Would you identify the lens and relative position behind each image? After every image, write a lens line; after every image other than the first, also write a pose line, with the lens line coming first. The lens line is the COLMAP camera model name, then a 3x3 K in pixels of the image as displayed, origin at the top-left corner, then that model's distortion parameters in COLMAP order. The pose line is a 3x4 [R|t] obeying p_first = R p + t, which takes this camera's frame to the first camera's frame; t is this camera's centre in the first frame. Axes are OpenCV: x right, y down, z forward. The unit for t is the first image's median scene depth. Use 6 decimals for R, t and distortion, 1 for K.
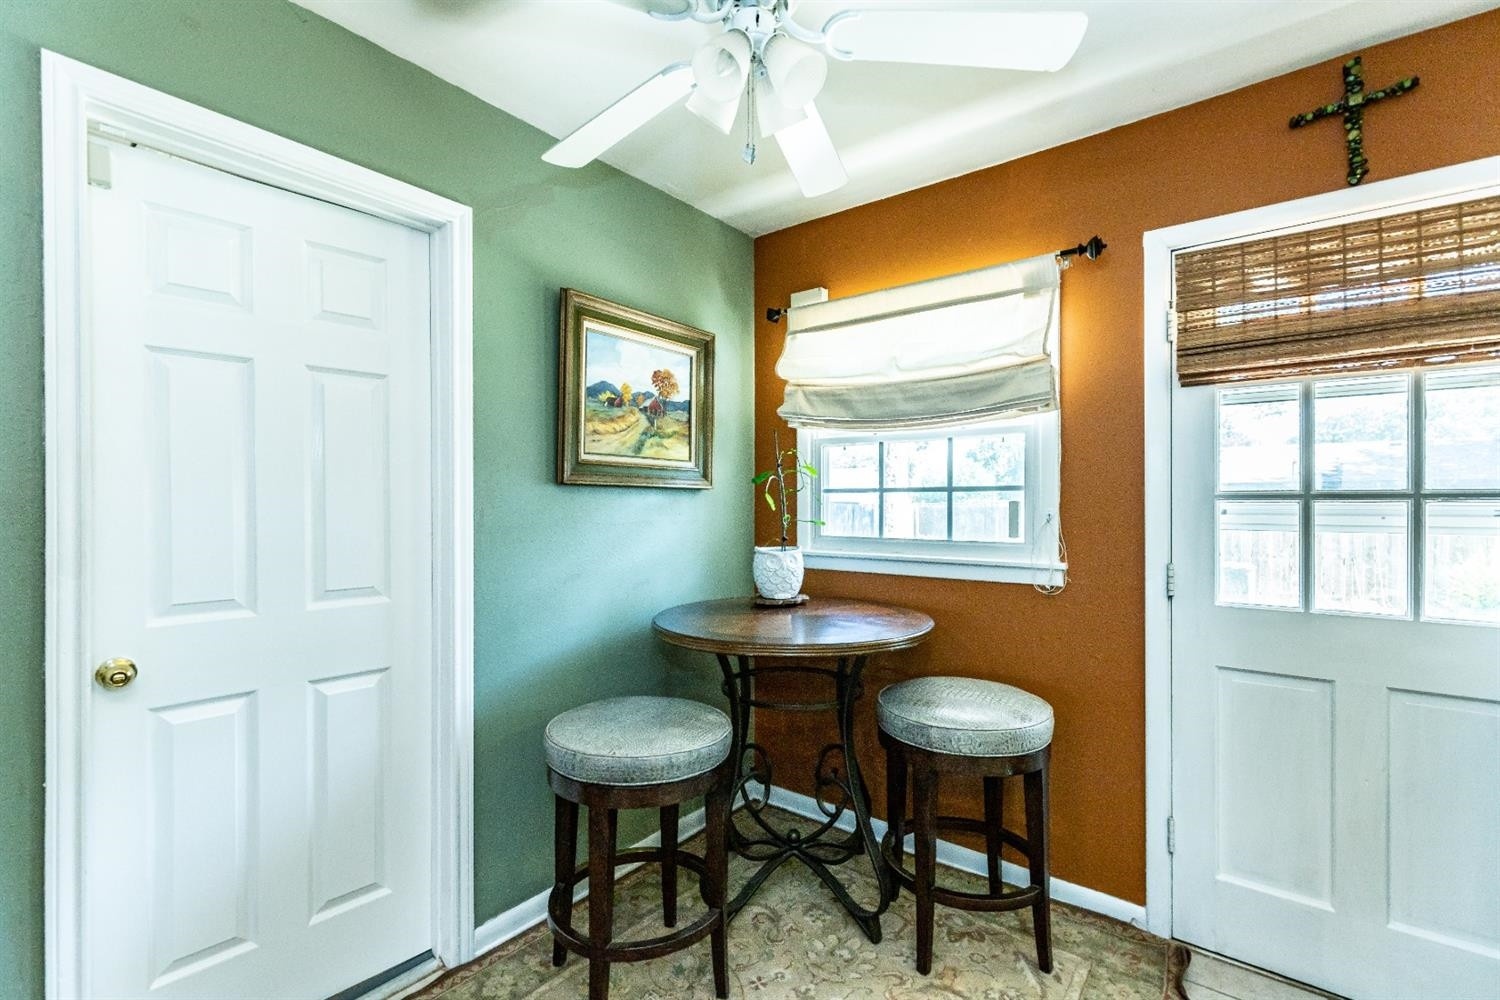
lens RADIAL K [[678.5, 0, 752.0], [0, 678.5, 509.4], [0, 0, 1]] dist [0.010212, -0.002704]
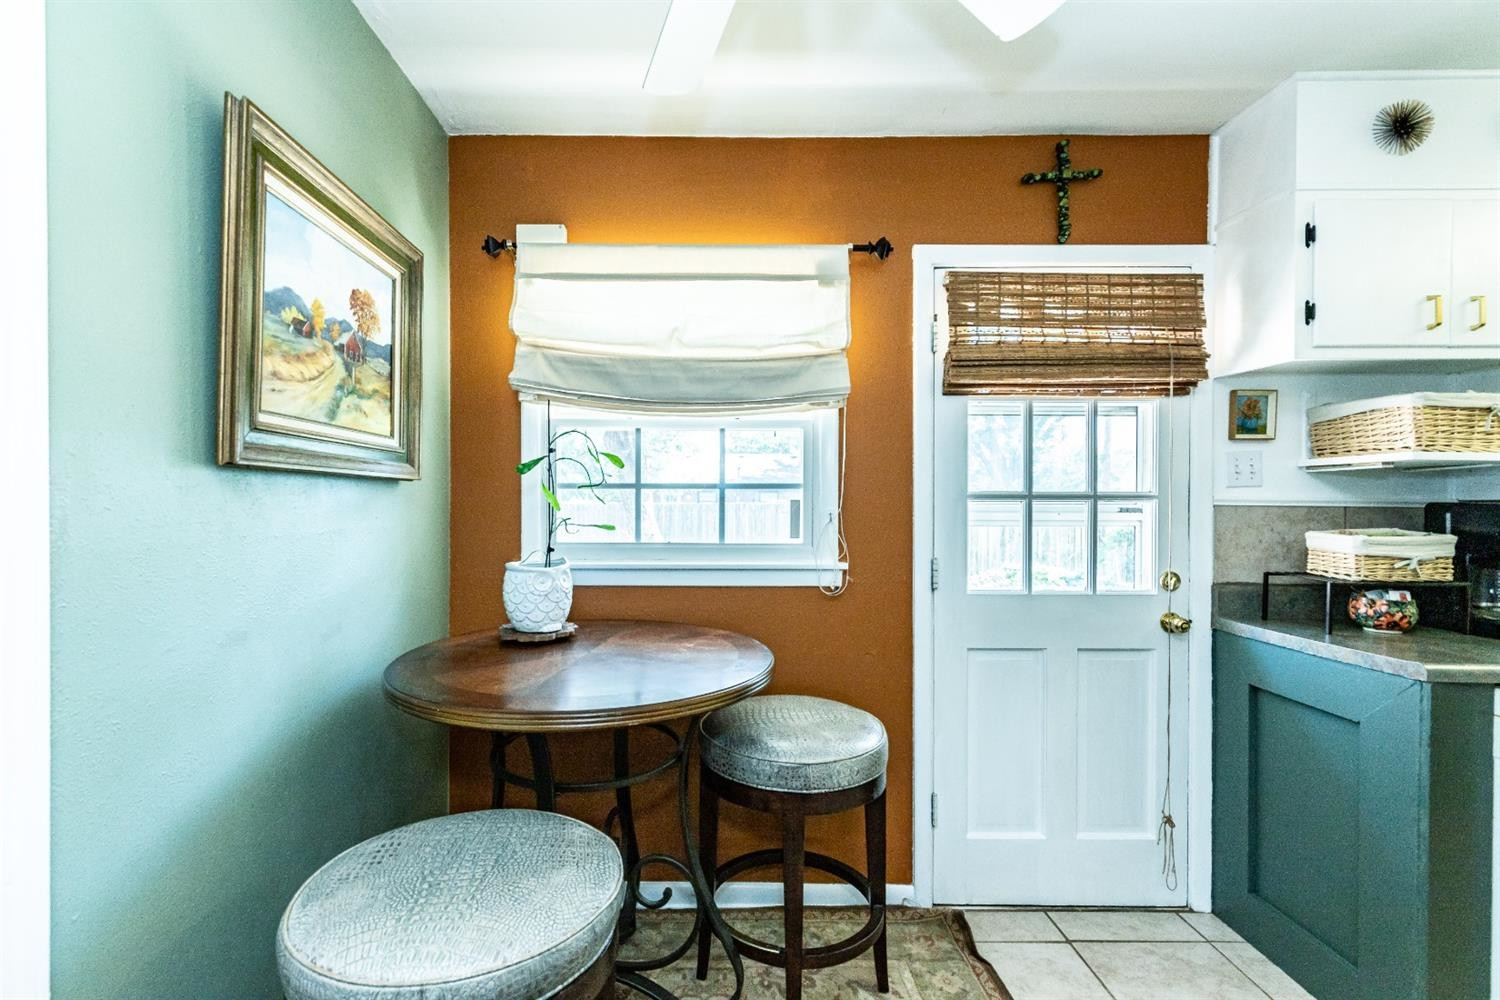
lens RADIAL K [[678.5, 0, 707.4], [0, 678.5, 506.1], [0, 0, 1]] dist [0.010212, -0.002704]
pose [[0.789524, -0.003824, 0.613708, -0.308739], [0.002379, 0.999992, 0.003169, -0.006749], [-0.613715, -0.001042, 0.789527, 0.350086]]
